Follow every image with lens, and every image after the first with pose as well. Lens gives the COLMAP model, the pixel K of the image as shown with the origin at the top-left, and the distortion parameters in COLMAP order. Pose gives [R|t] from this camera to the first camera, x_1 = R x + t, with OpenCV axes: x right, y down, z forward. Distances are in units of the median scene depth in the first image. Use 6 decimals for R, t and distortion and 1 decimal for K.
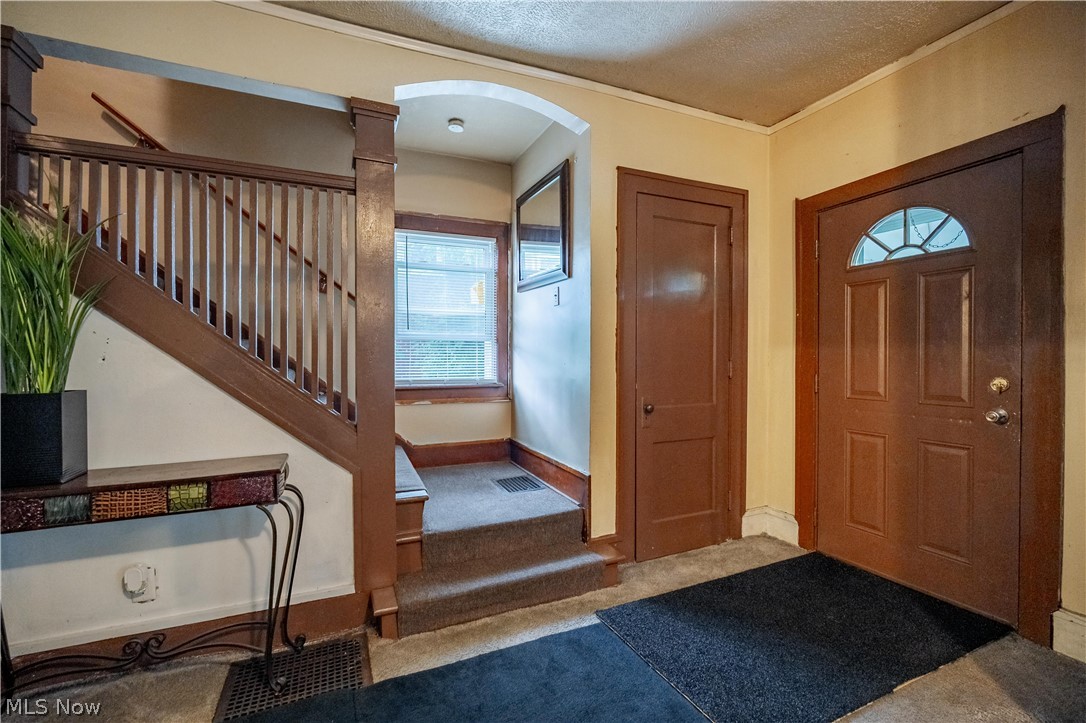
lens RADIAL K [[474.1, 0, 540.1], [0, 474.1, 363.1], [0, 0, 1]] dist [-0.006088, 0.000361]
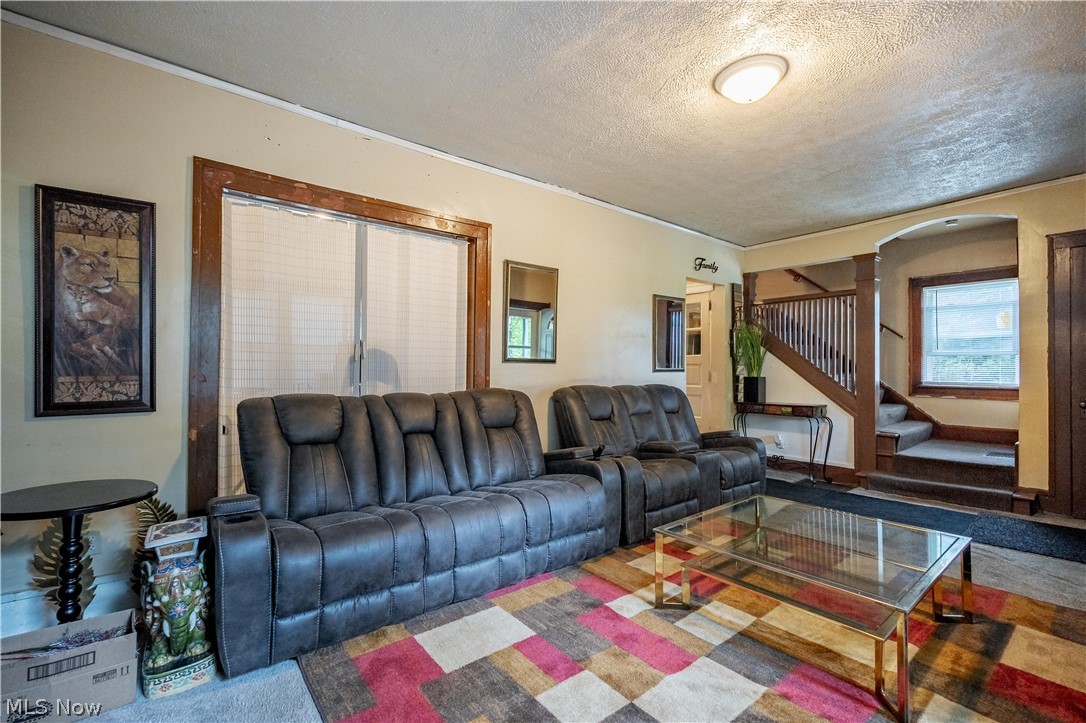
lens RADIAL K [[474.1, 0, 540.1], [0, 474.1, 363.1], [0, 0, 1]] dist [-0.006088, 0.000361]
pose [[0.259264, -0.008384, -0.965770, 1.534936], [-0.015082, 0.999805, -0.012728, 0.022958], [0.965689, 0.017865, 0.259087, -1.158114]]
